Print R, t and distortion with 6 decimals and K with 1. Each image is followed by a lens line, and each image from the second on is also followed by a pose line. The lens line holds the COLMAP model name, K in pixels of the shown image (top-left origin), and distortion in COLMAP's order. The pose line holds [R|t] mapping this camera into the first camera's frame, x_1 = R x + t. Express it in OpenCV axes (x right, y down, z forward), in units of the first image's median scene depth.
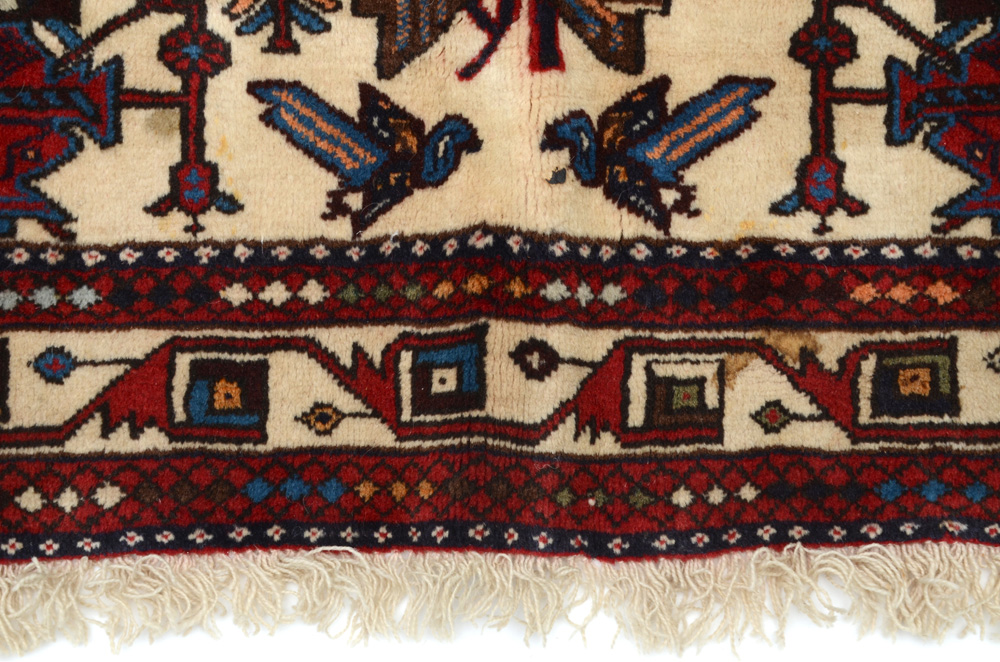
lens RADIAL K [[2237.2, 0, 499.5], [0, 2237.2, 332.3], [0, 0, 1]] dist [0.401421, 0.000000]
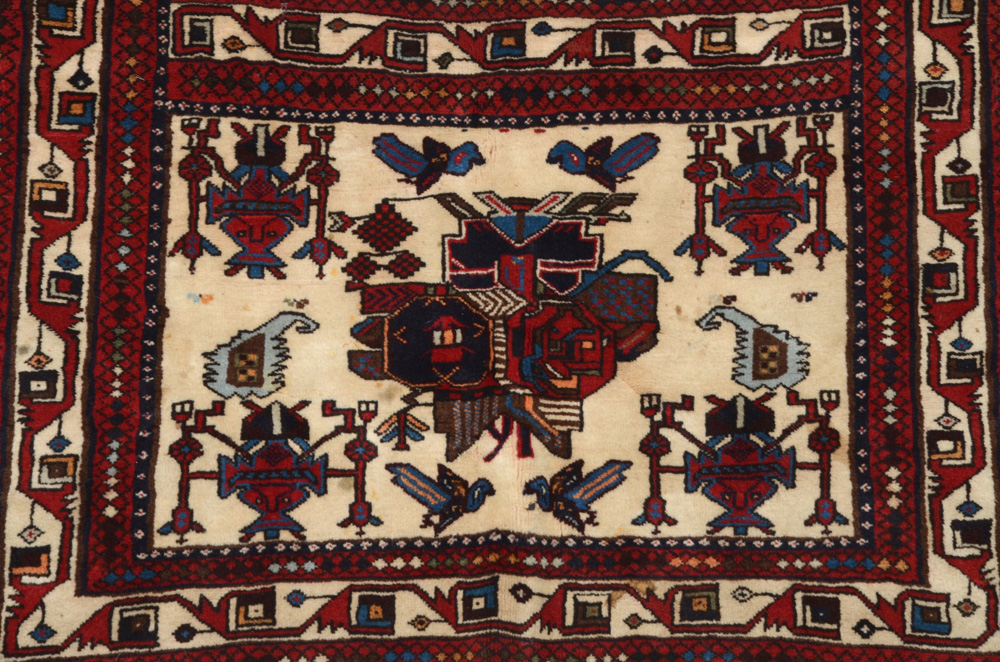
lens RADIAL K [[3004.4, 0, 498.5], [0, 3004.4, 334.6], [0, 0, 1]] dist [0.874580, 0.000000]
pose [[0.999981, -0.006170, -0.000739, -0.001915], [0.006015, 0.990901, -0.134455, 0.152276], [0.001562, 0.134448, 0.990919, -1.847464]]
